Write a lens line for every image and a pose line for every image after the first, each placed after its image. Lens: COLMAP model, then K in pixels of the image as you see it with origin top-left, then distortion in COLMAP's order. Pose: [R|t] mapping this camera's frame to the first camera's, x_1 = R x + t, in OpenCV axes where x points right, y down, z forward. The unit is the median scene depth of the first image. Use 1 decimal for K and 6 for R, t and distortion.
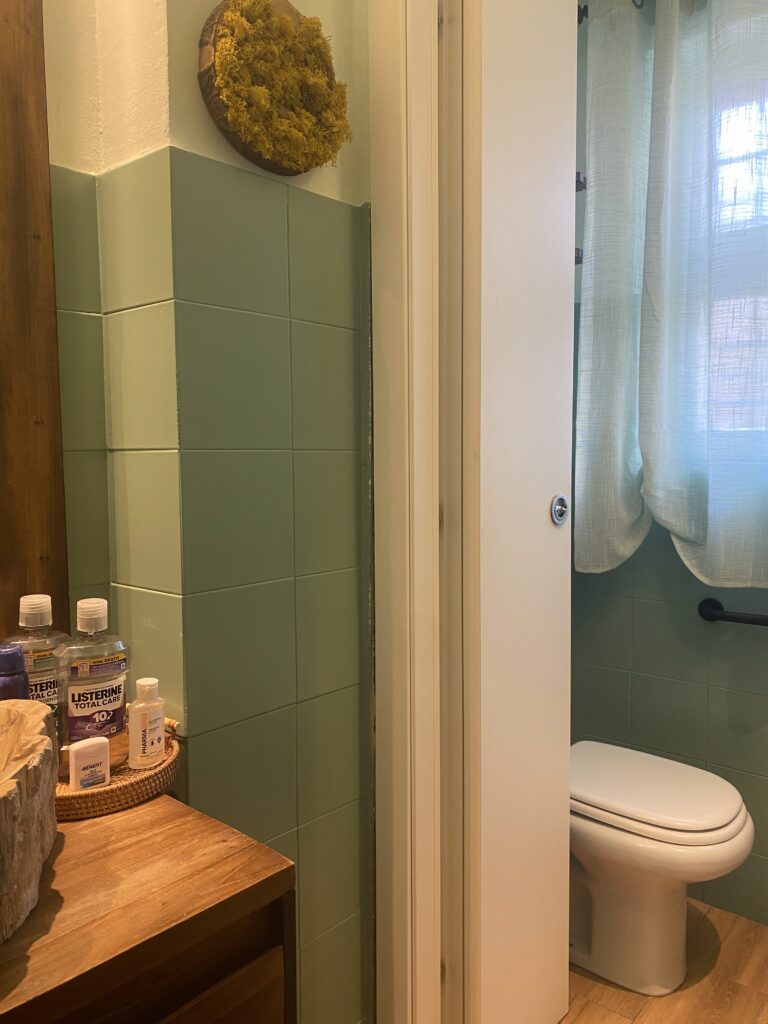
lens RADIAL K [[775.4, 0, 384.0], [0, 775.4, 512.0], [0, 0, 1]] dist [-0.000627, -0.007035]
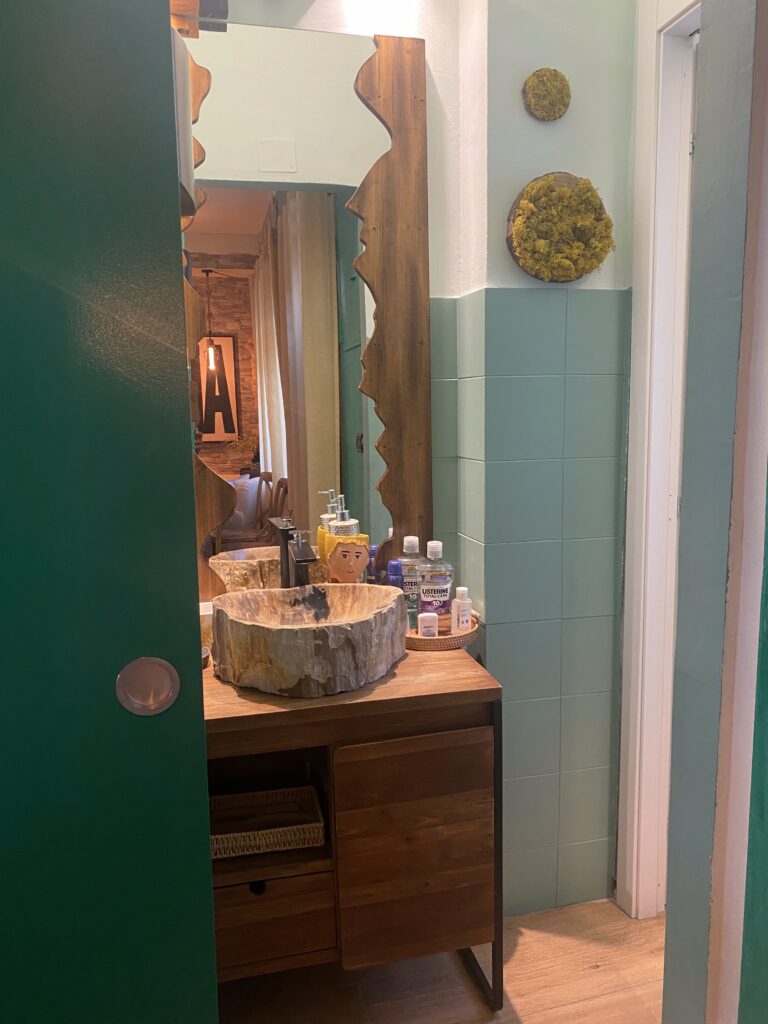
lens RADIAL K [[775.4, 0, 384.0], [0, 775.4, 512.0], [0, 0, 1]] dist [-0.000627, -0.007035]
pose [[0.812978, 0.072450, -0.577770, 0.581995], [-0.031093, 0.996215, 0.081169, -0.103058], [0.581464, -0.048024, 0.812153, -0.575462]]
